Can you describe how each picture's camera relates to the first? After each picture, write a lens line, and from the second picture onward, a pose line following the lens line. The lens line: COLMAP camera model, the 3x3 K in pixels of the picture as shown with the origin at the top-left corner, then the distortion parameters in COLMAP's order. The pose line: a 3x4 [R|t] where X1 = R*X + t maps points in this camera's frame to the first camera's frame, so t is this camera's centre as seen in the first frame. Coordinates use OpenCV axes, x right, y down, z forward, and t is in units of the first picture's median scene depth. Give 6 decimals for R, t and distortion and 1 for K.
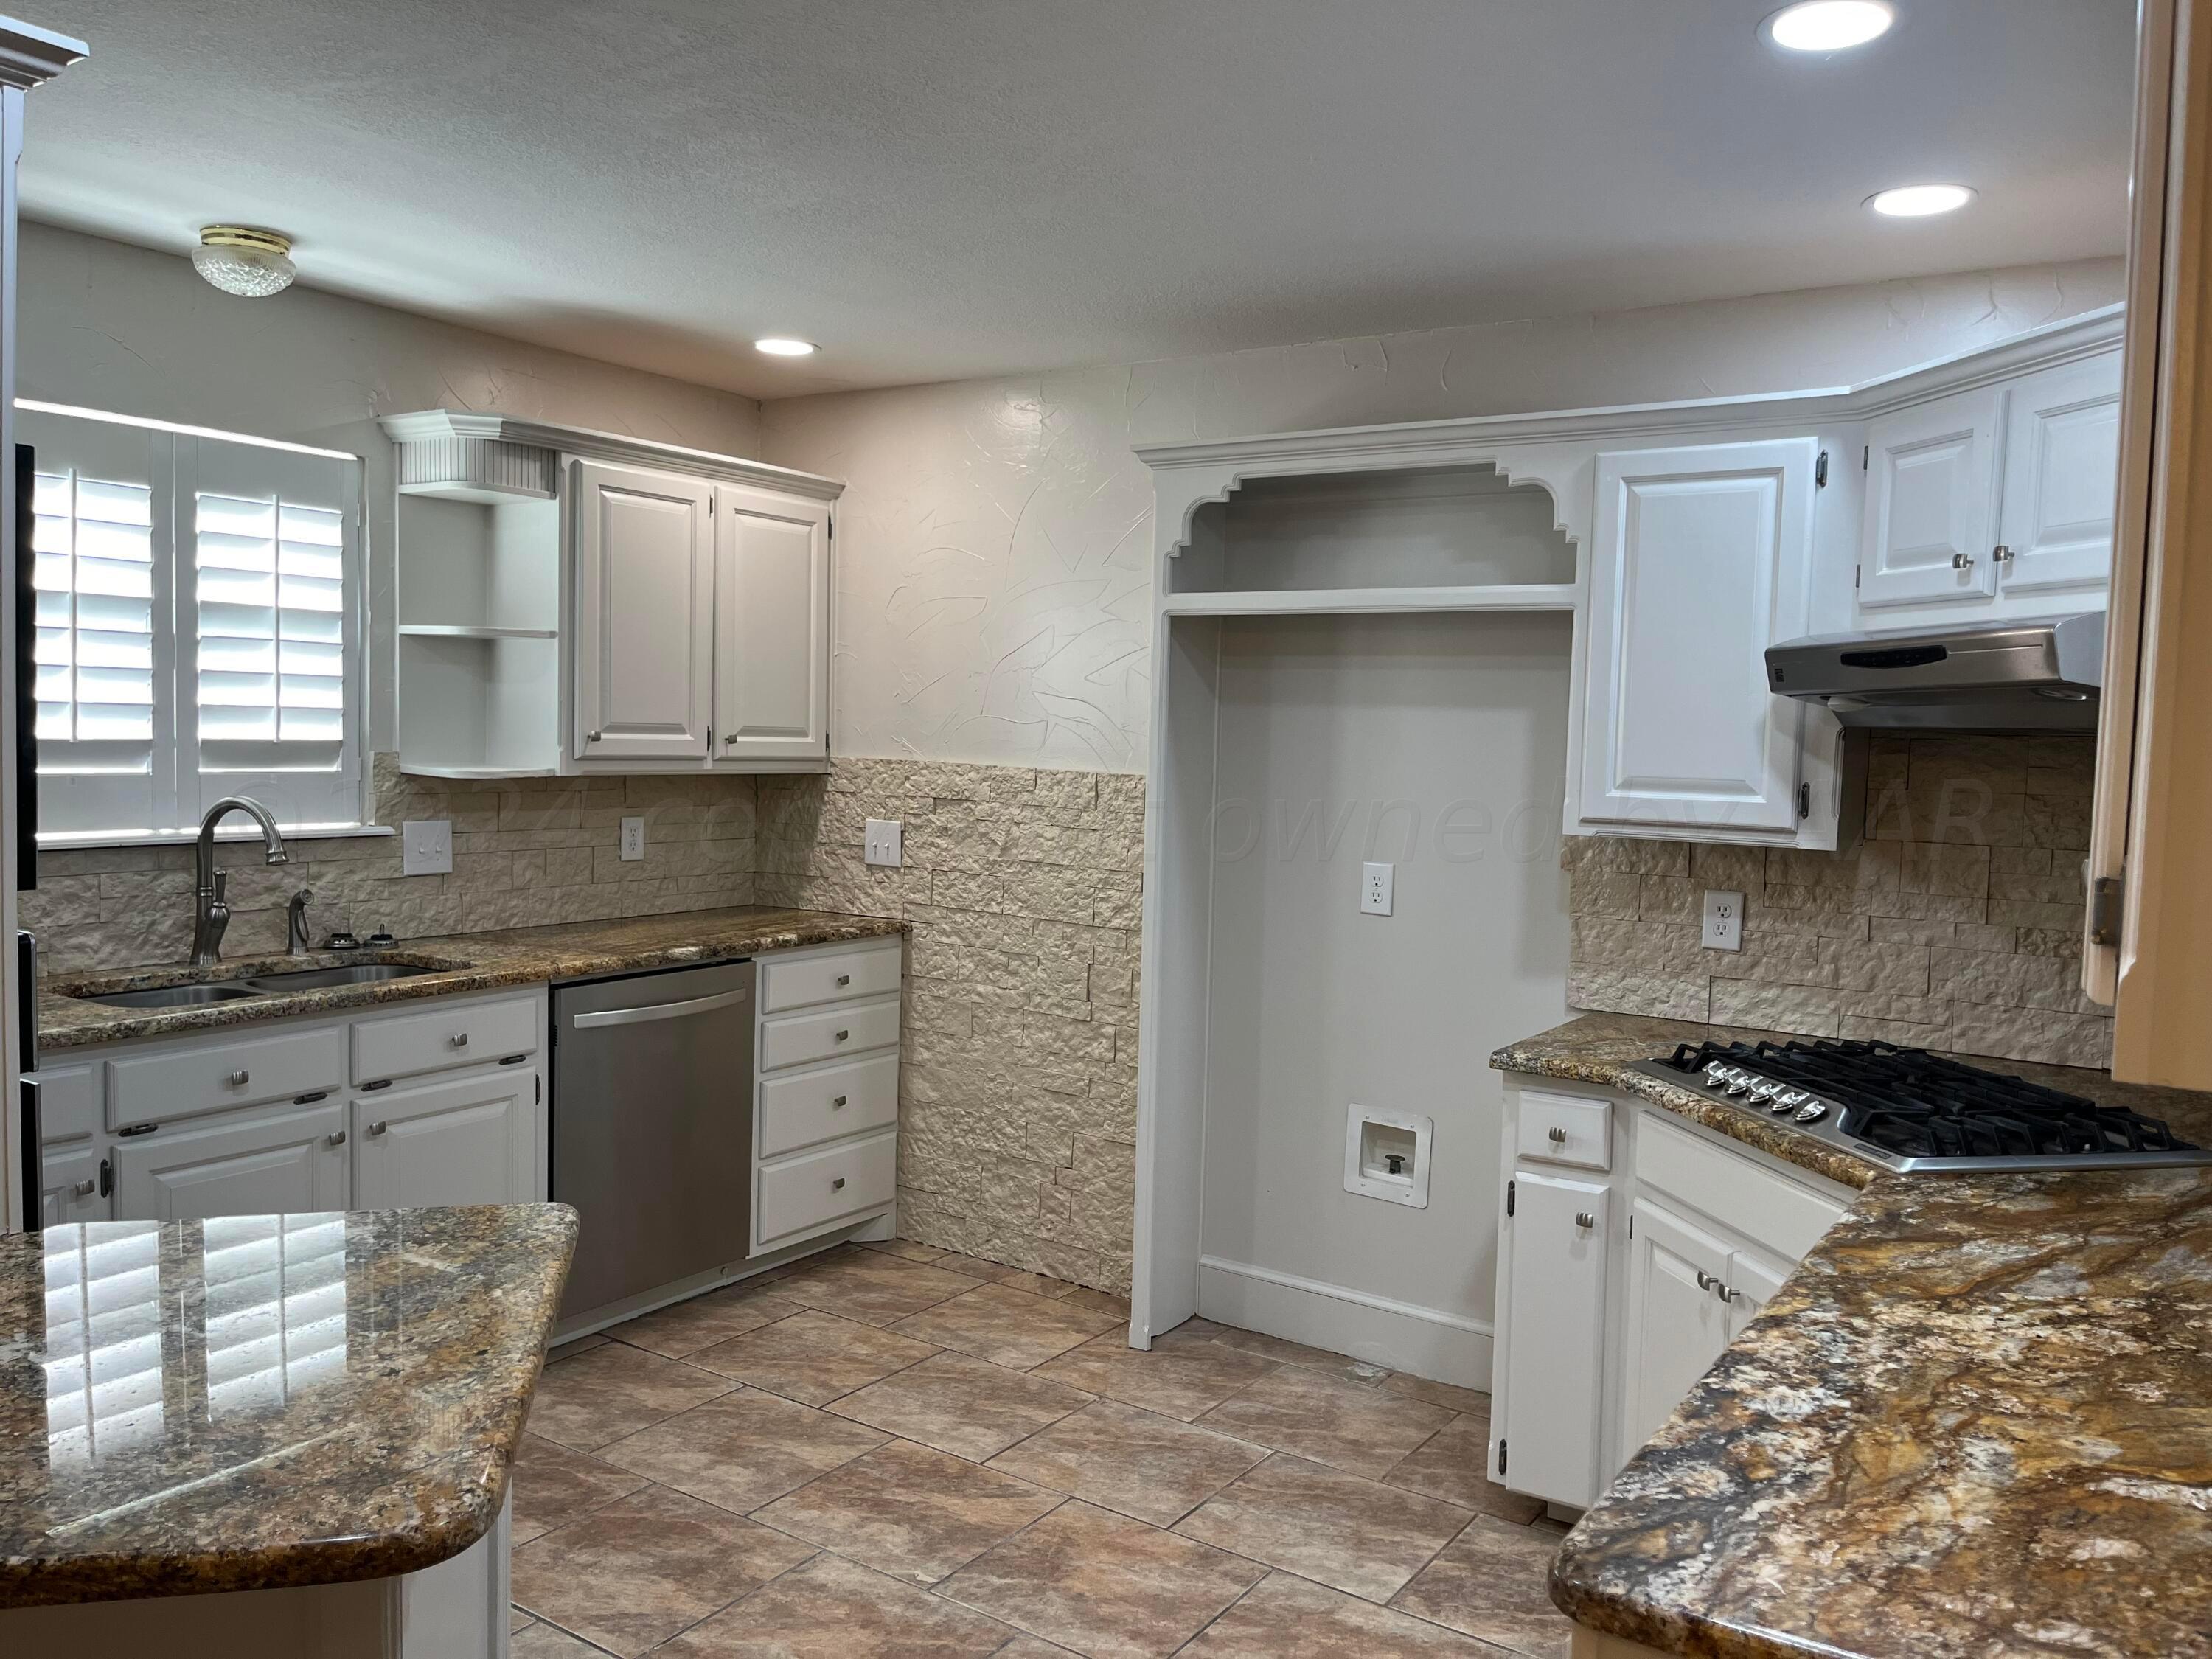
lens RADIAL K [[1666.0, 0, 1117.6], [0, 1666.0, 826.3], [0, 0, 1]] dist [0.067600, -0.094870]
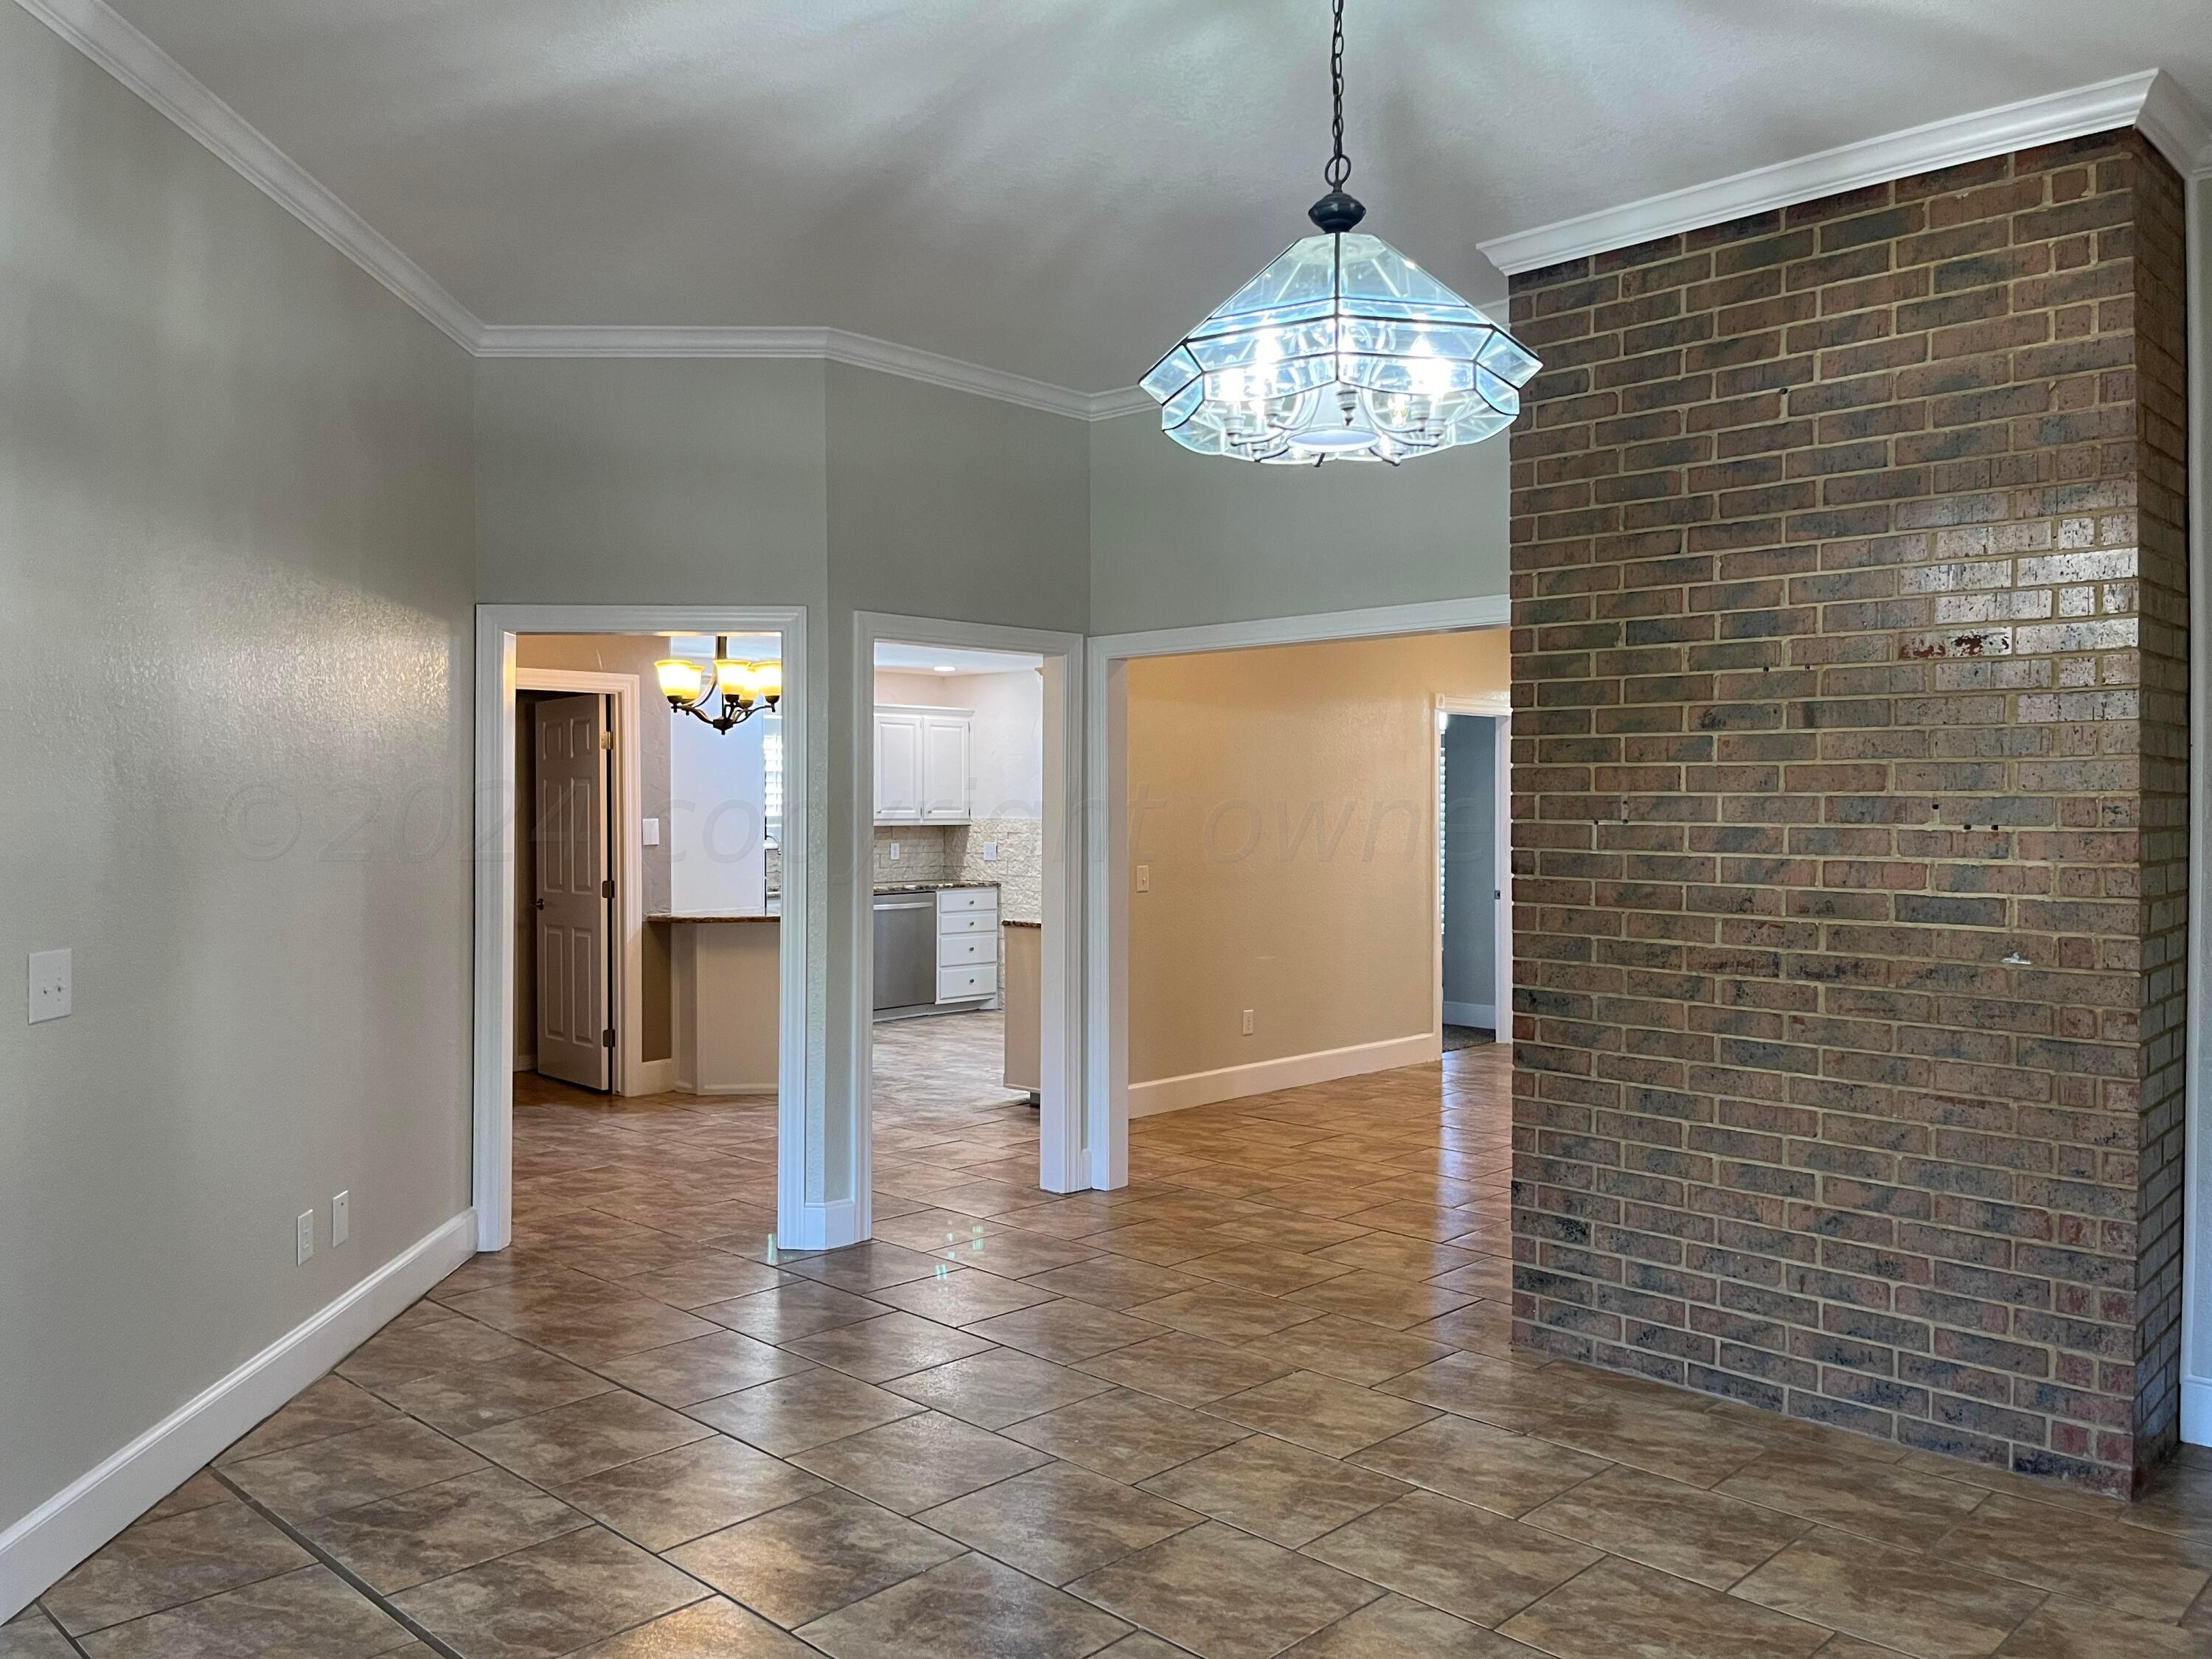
lens RADIAL K [[1666.0, 0, 1104.1], [0, 1666.0, 820.5], [0, 0, 1]] dist [0.067600, -0.094870]
pose [[0.981956, -0.028095, -0.187013, 0.630613], [0.018290, 0.998376, -0.053950, 0.128403], [0.188225, 0.049556, 0.980875, -1.815086]]
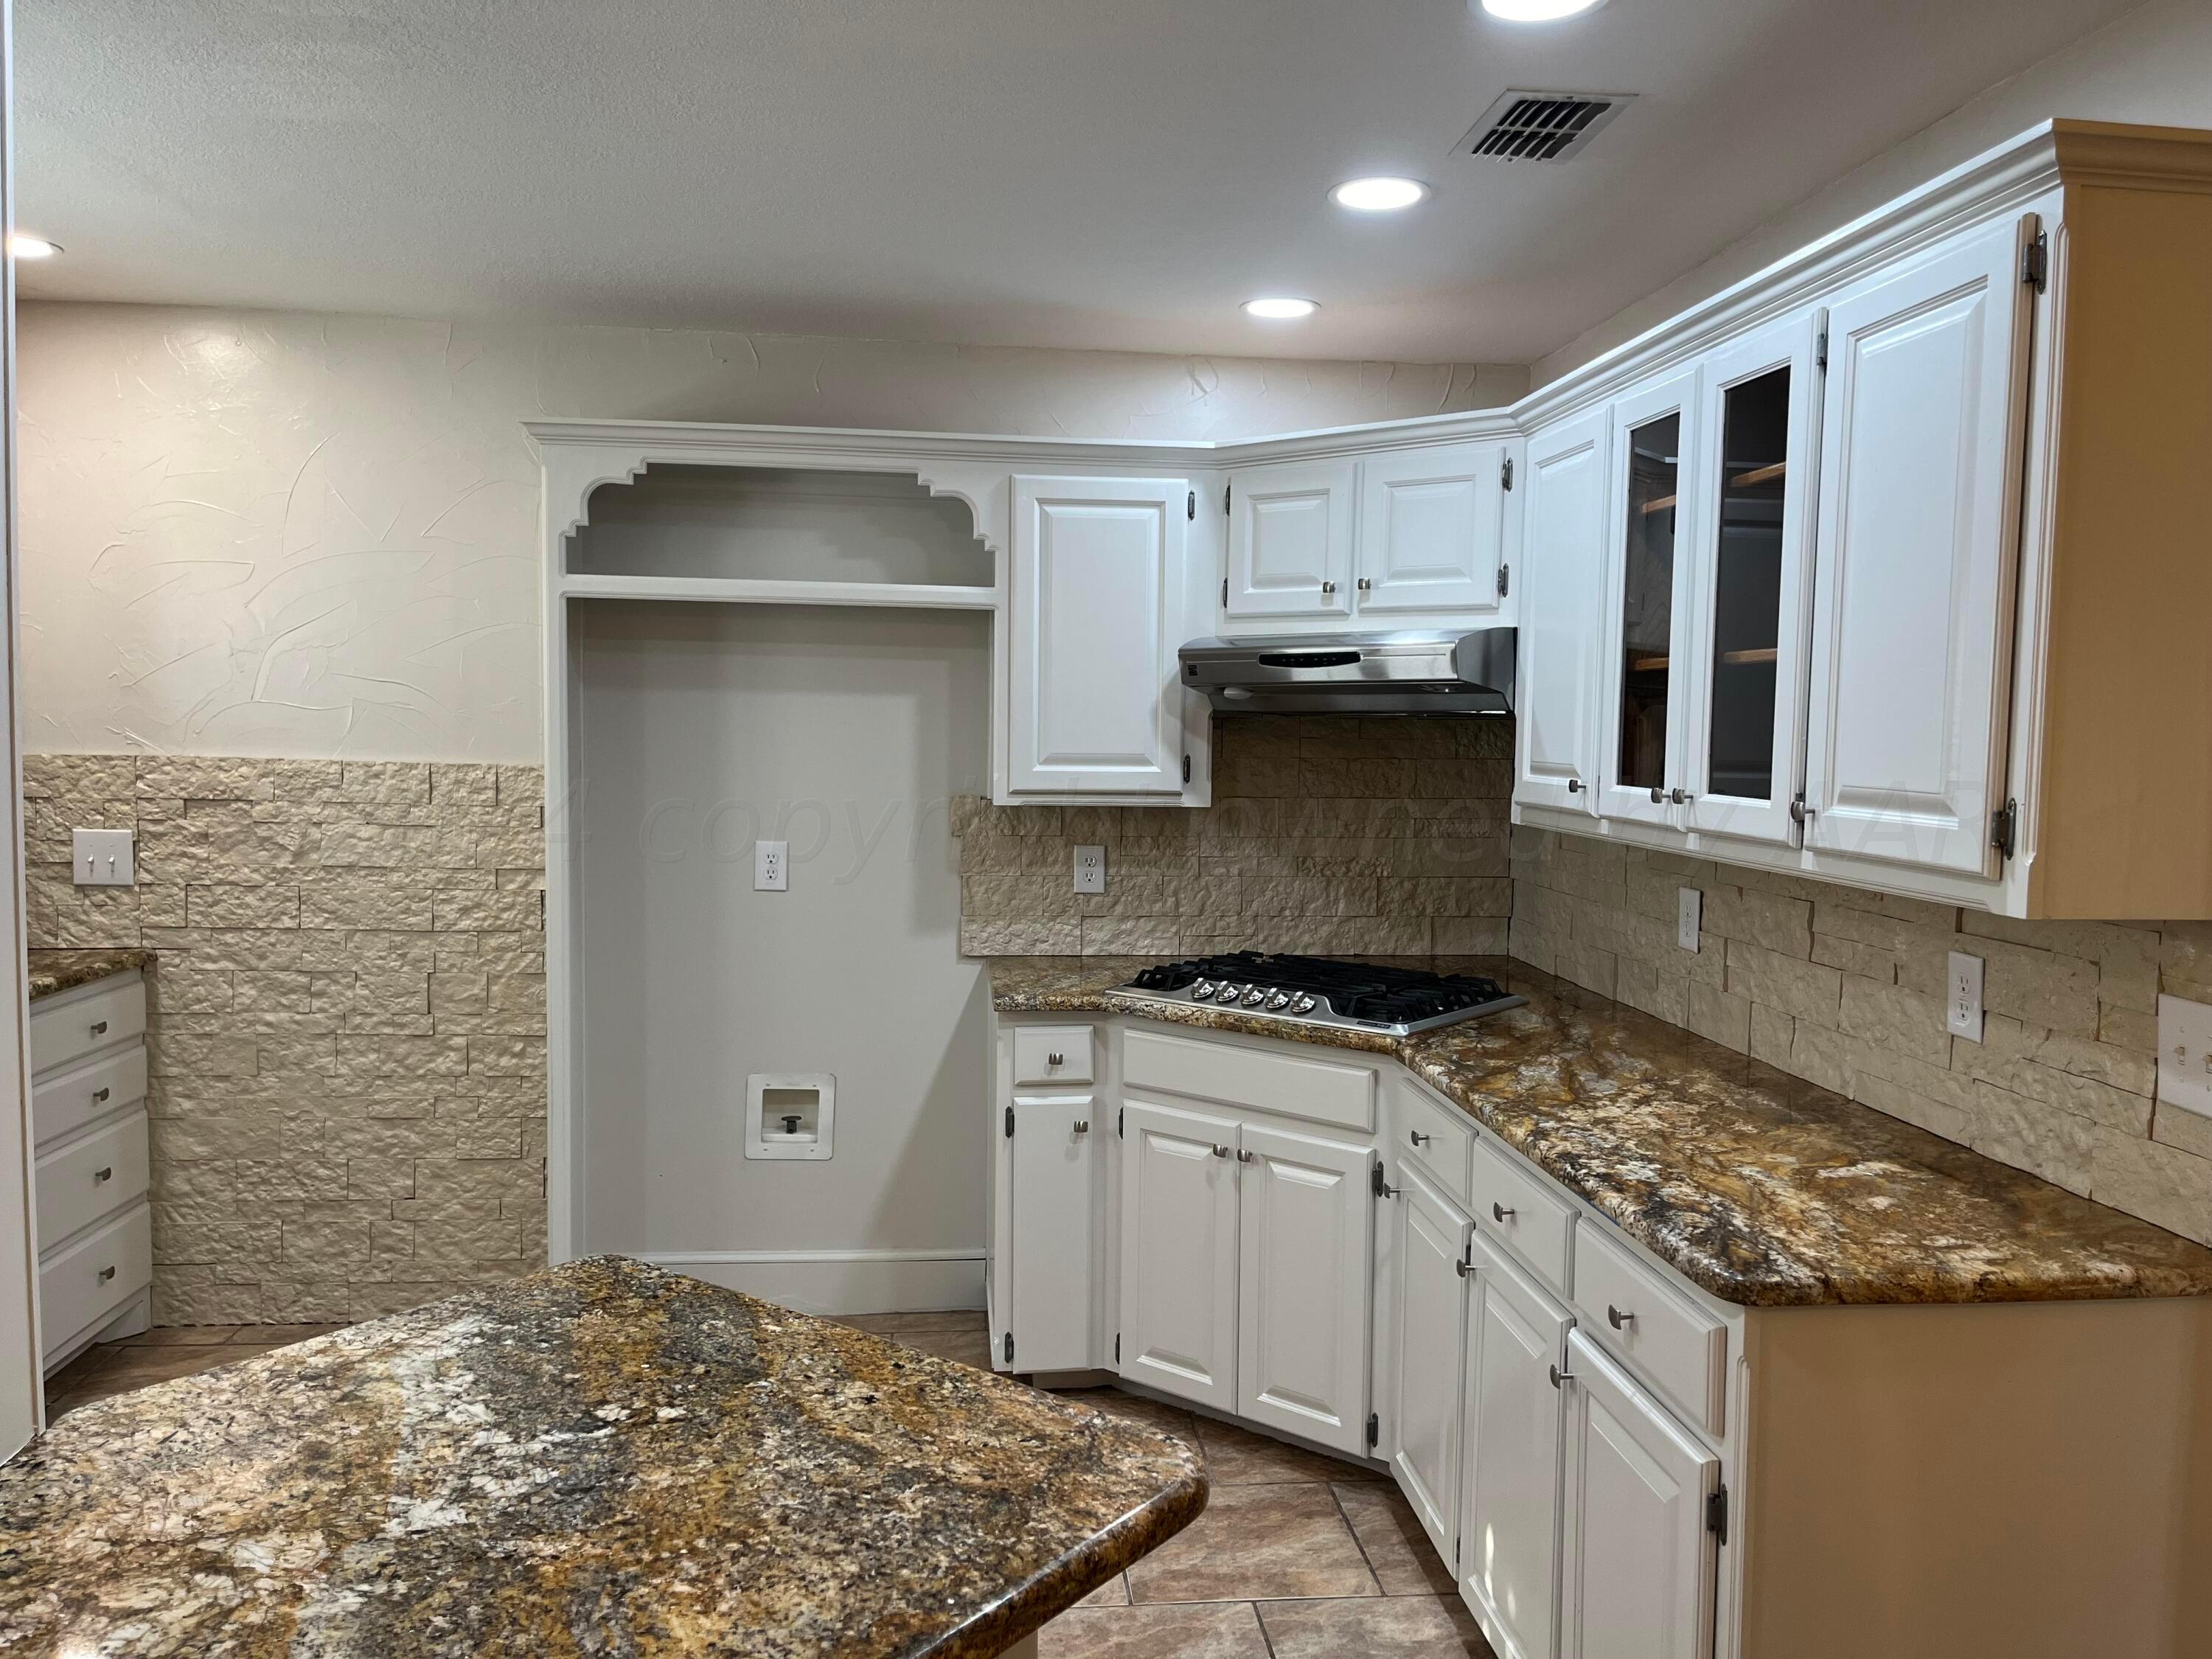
lens RADIAL K [[1666.0, 0, 1124.5], [0, 1666.0, 827.7], [0, 0, 1]] dist [0.067600, -0.094870]
pose [[0.771360, -0.059015, 0.633657, -0.369485], [0.045041, 0.998257, 0.038142, -0.018082], [-0.634804, -0.000881, 0.772673, 0.054260]]
